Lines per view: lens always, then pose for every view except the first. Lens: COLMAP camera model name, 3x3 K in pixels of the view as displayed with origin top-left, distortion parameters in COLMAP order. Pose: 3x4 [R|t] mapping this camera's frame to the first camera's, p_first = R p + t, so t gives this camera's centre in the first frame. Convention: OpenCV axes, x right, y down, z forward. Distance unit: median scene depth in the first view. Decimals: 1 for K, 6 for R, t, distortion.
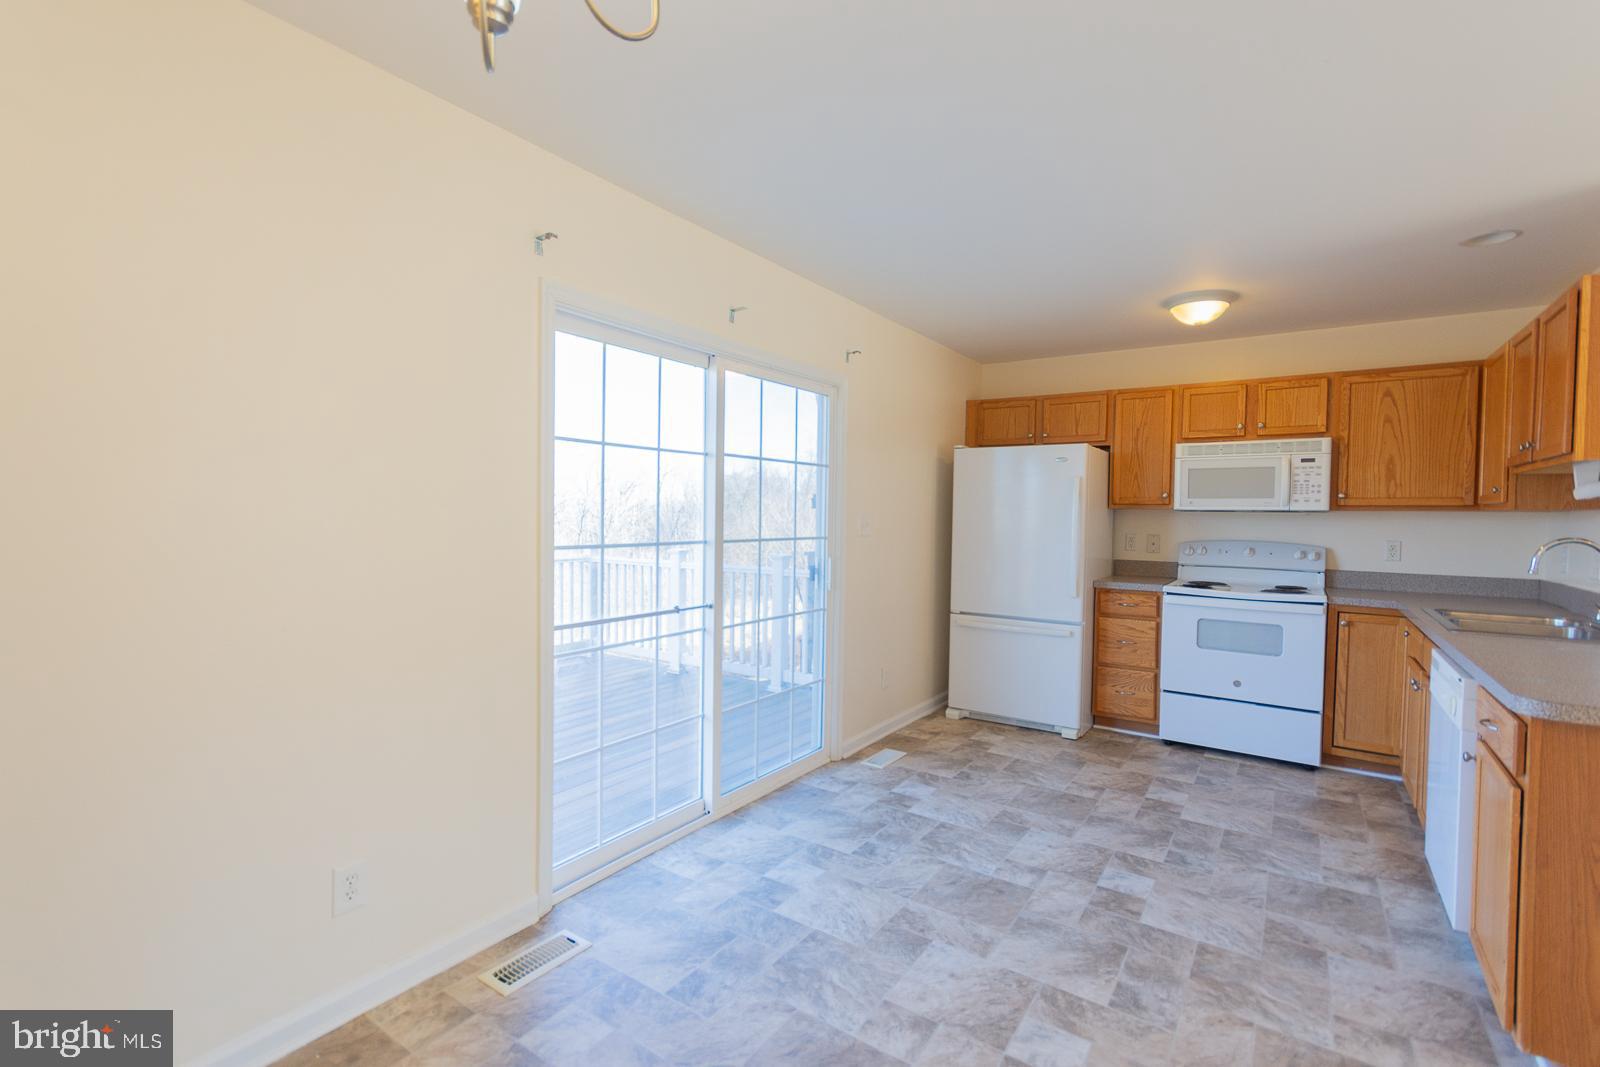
lens RADIAL K [[719.2, 0, 800.0], [0, 719.2, 533.5], [0, 0, 1]] dist [0.003512, 0.000125]
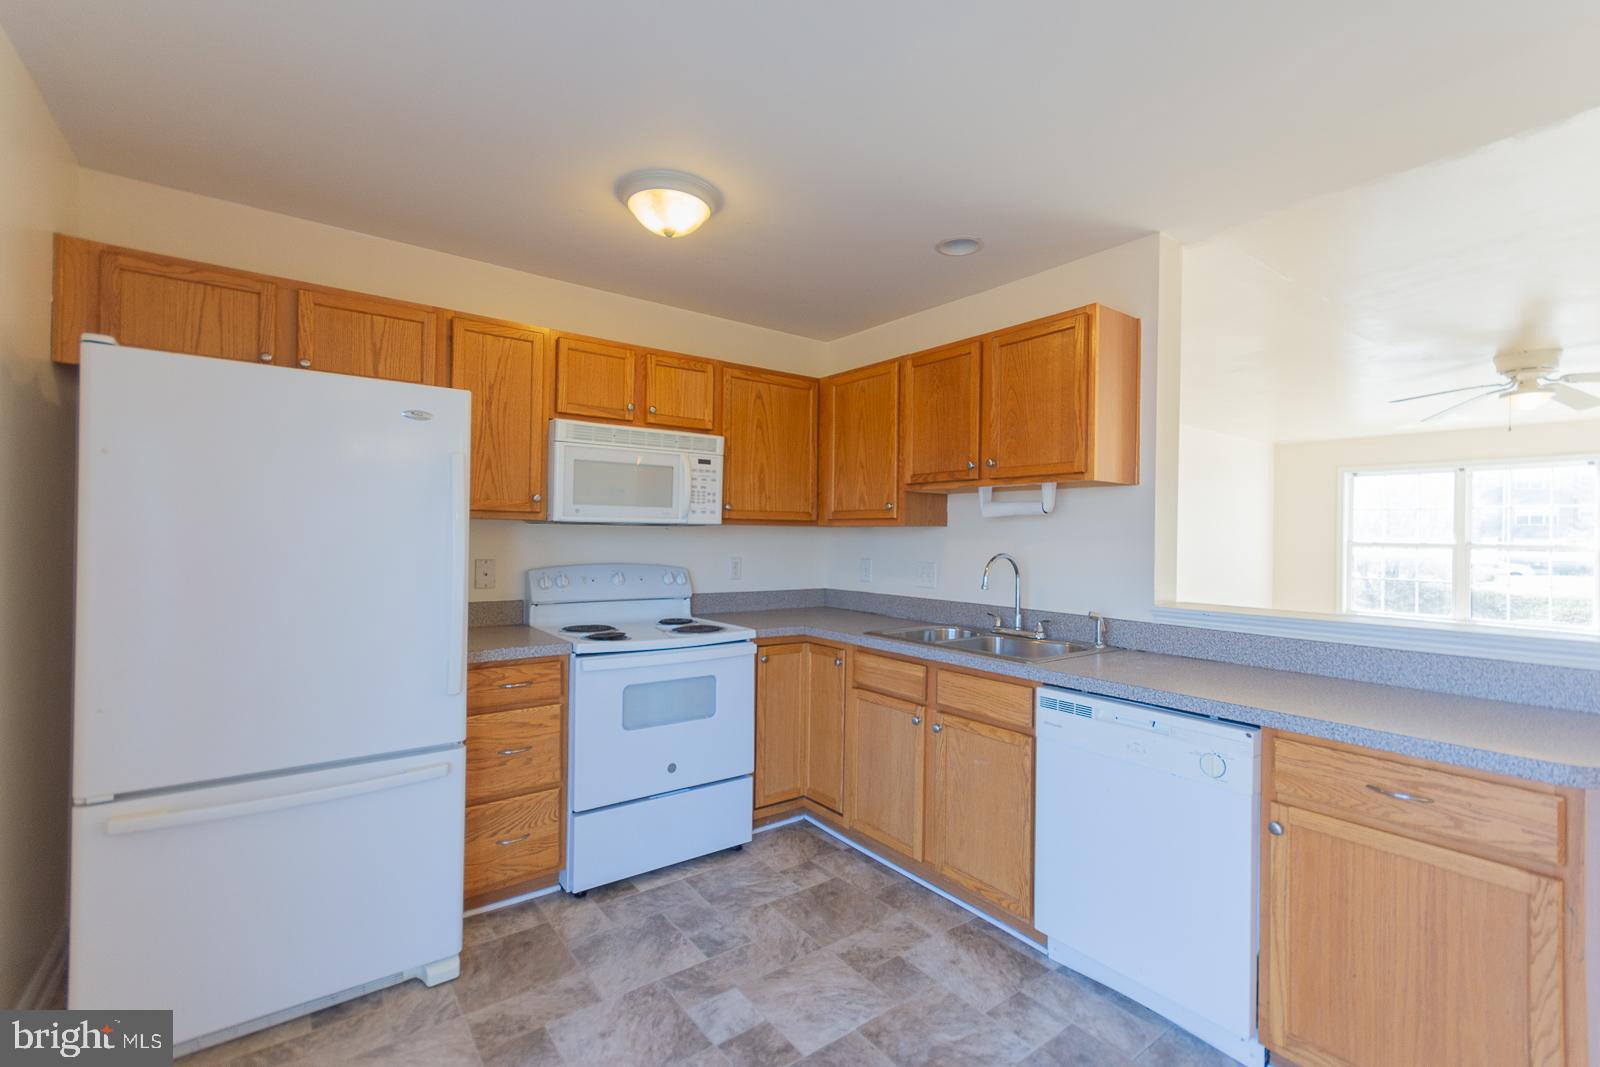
lens RADIAL K [[695.4, 0, 800.0], [0, 695.4, 533.5], [0, 0, 1]] dist [0.003164, -0.000730]
pose [[0.316106, -0.004917, 0.948711, -0.000141], [0.019224, 0.999814, -0.001224, -0.018234], [-0.948529, 0.018624, 0.316142, 0.649147]]
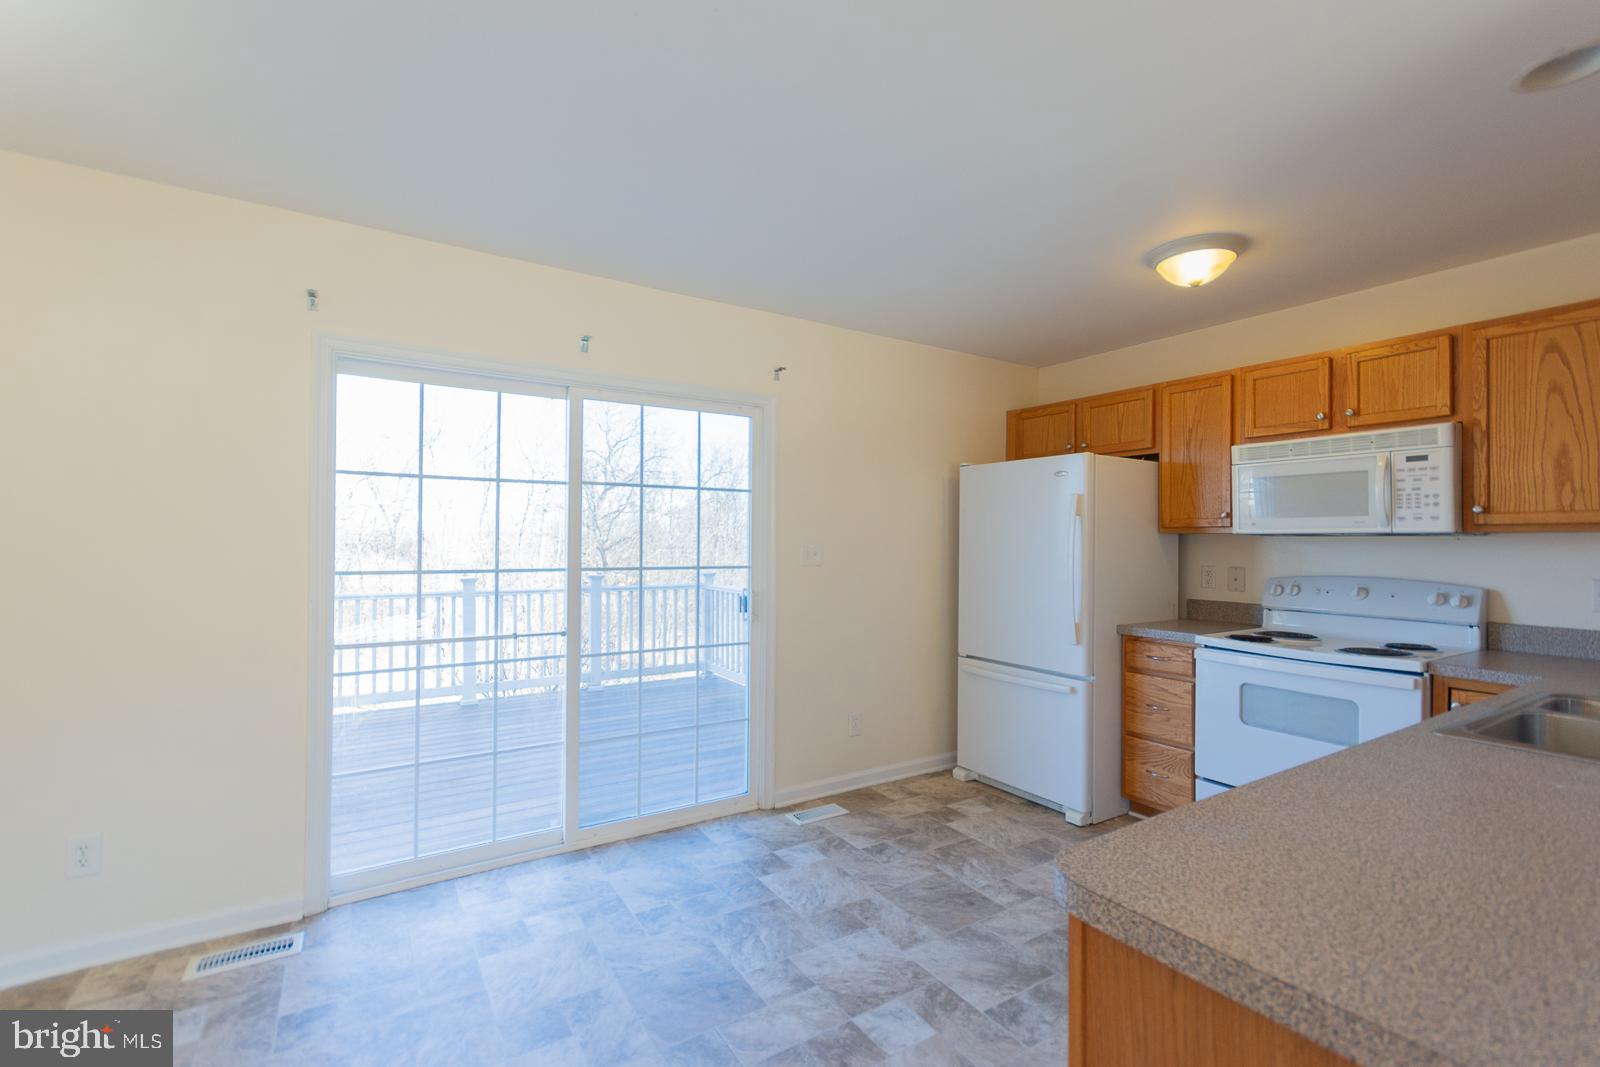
lens RADIAL K [[695.4, 0, 800.0], [0, 695.4, 533.5], [0, 0, 1]] dist [0.003164, -0.000730]
pose [[0.921922, -0.009650, -0.387256, 0.420593], [-0.007341, 0.999075, -0.042372, 0.000735], [0.387307, 0.041906, 0.920998, 0.174894]]
